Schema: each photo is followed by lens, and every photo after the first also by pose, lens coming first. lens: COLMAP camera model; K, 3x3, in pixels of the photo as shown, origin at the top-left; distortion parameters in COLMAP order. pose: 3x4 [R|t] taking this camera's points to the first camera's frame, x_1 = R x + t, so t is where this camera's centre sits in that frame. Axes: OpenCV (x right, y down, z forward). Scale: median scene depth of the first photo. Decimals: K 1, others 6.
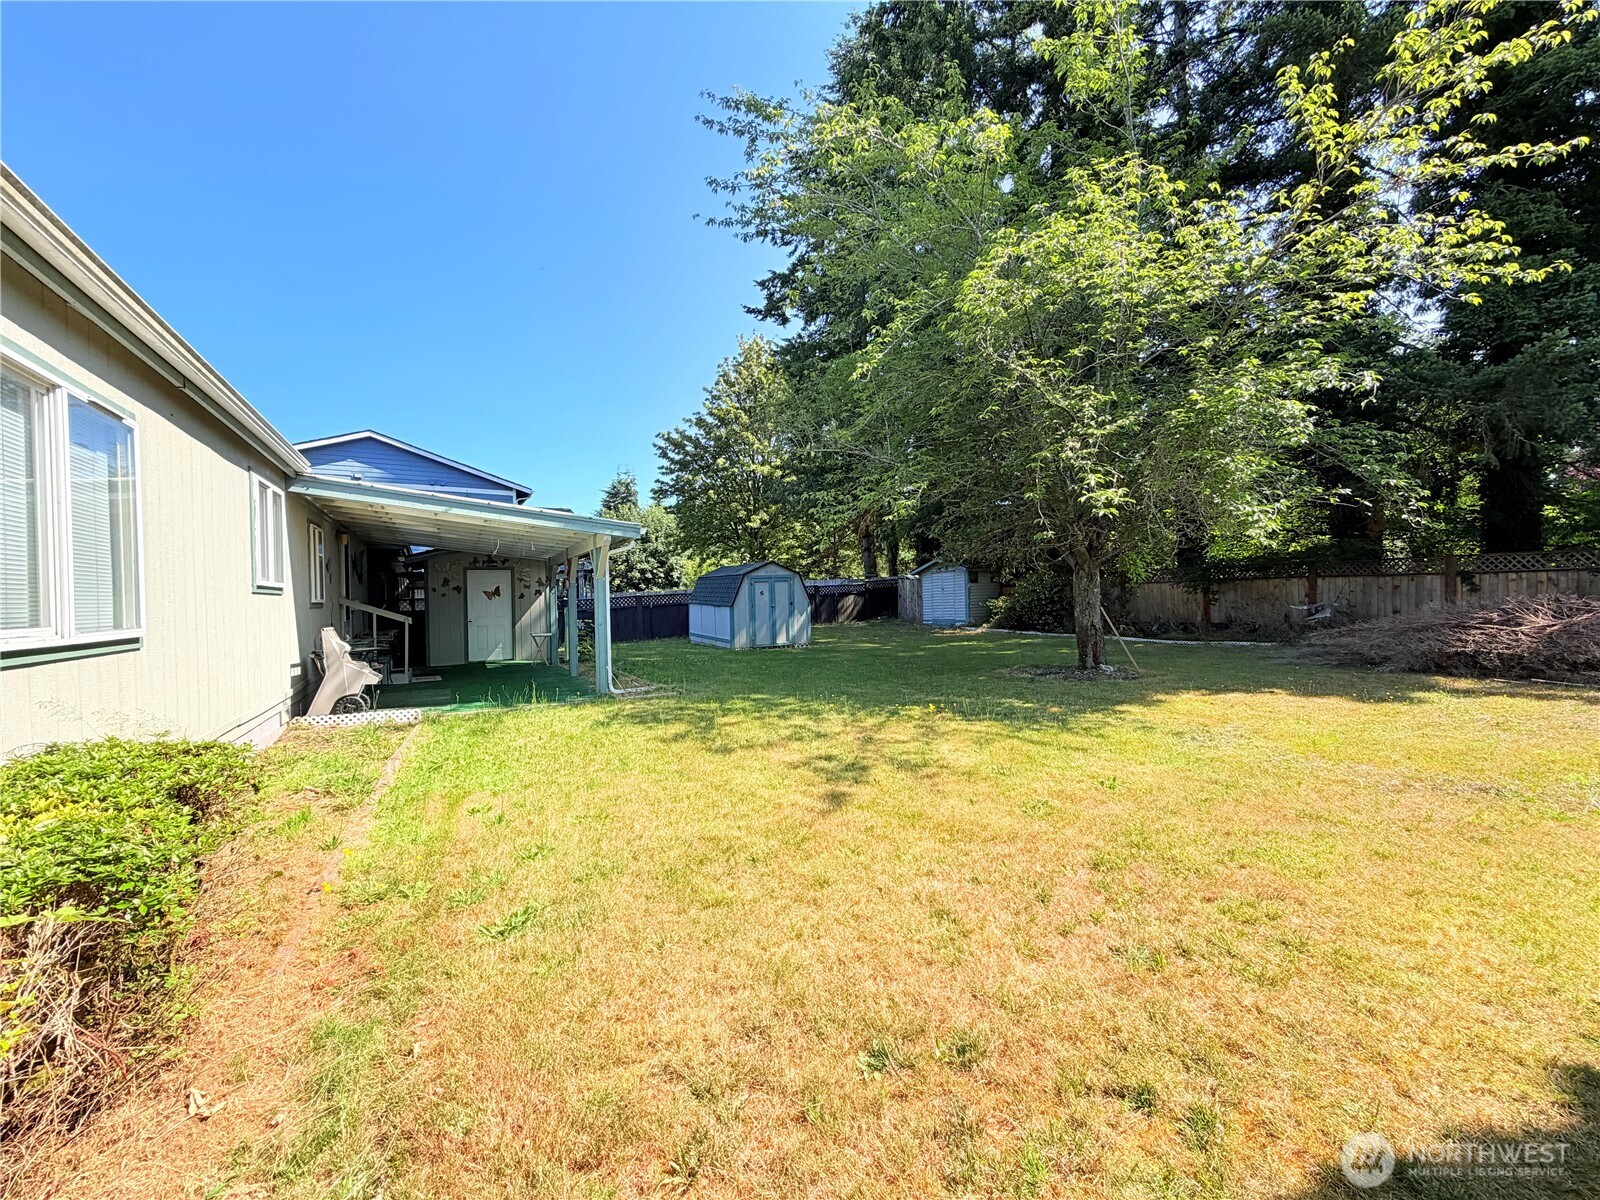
lens RADIAL K [[635.1, 0, 800.2], [0, 635.1, 600.8], [0, 0, 1]] dist [0.000441, -0.000045]
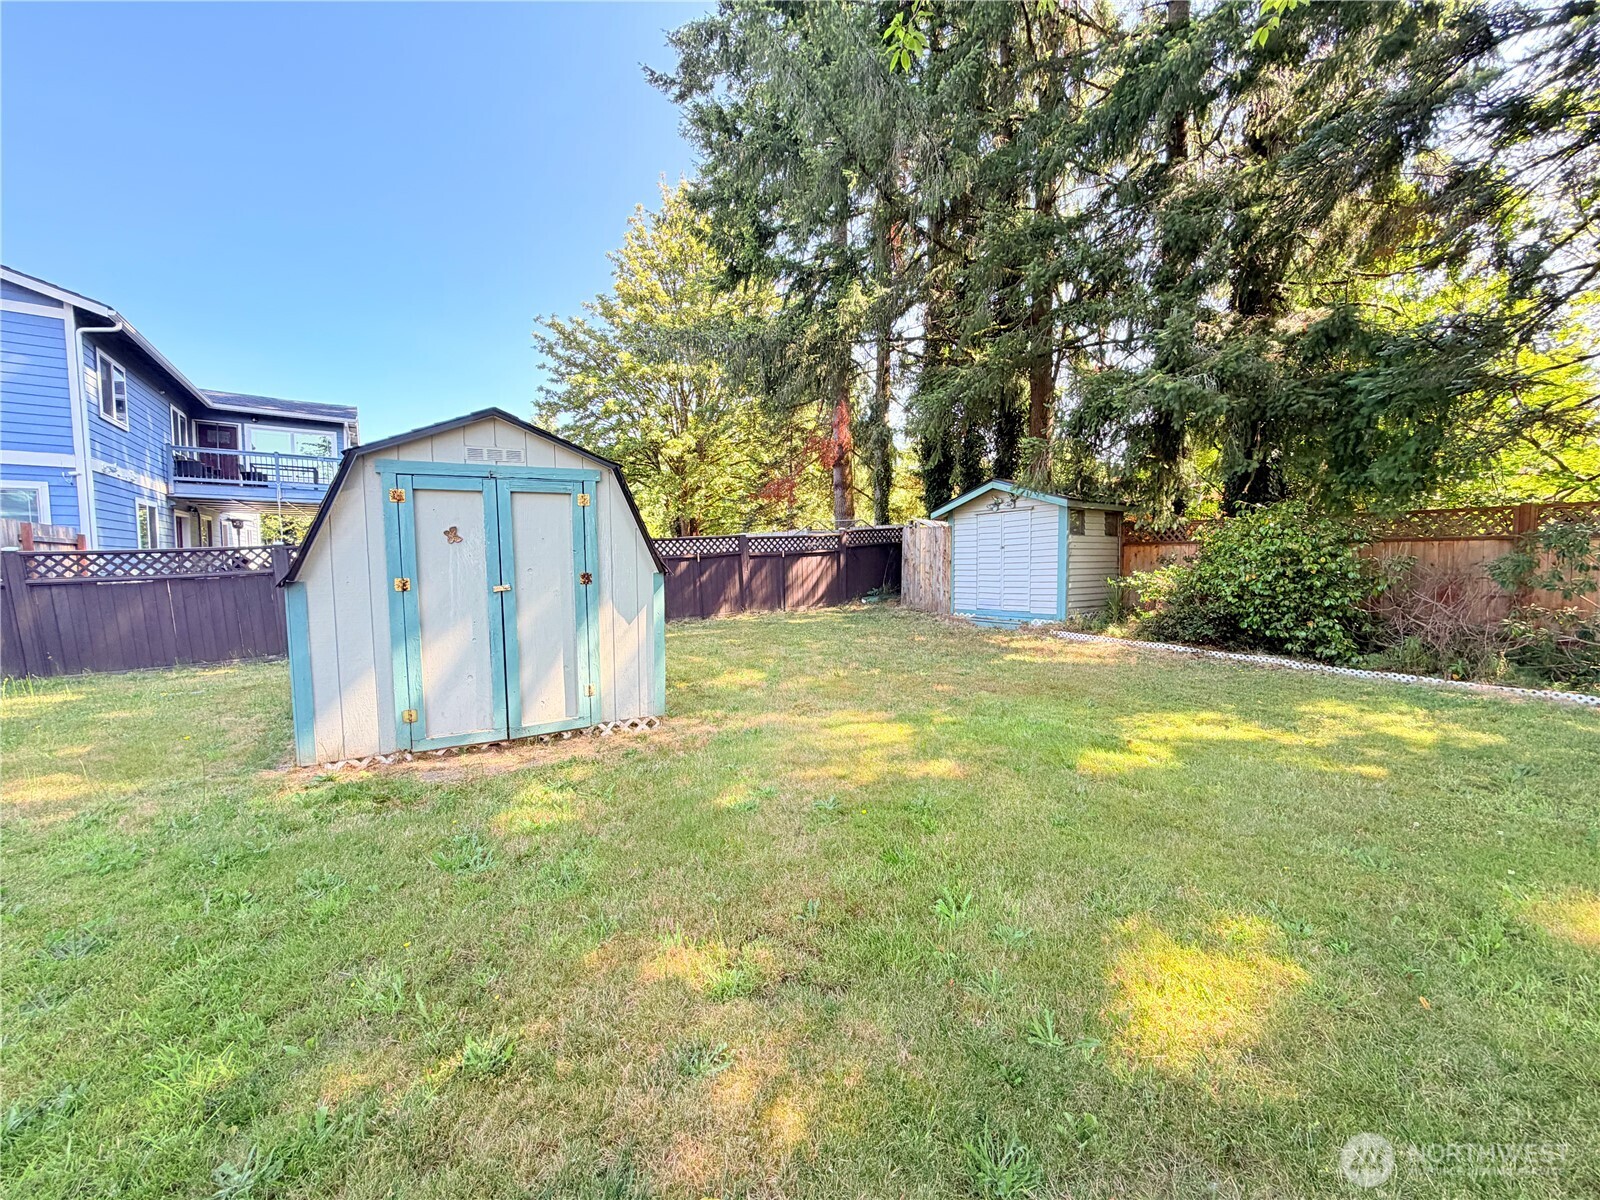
lens RADIAL K [[635.1, 0, 799.9], [0, 635.1, 603.1], [0, 0, 1]] dist [0.000441, -0.000045]
pose [[0.998220, 0.015480, 0.057594, 0.040397], [-0.019004, 0.997947, 0.061165, -0.002253], [-0.056529, -0.062151, 0.996465, 0.475786]]
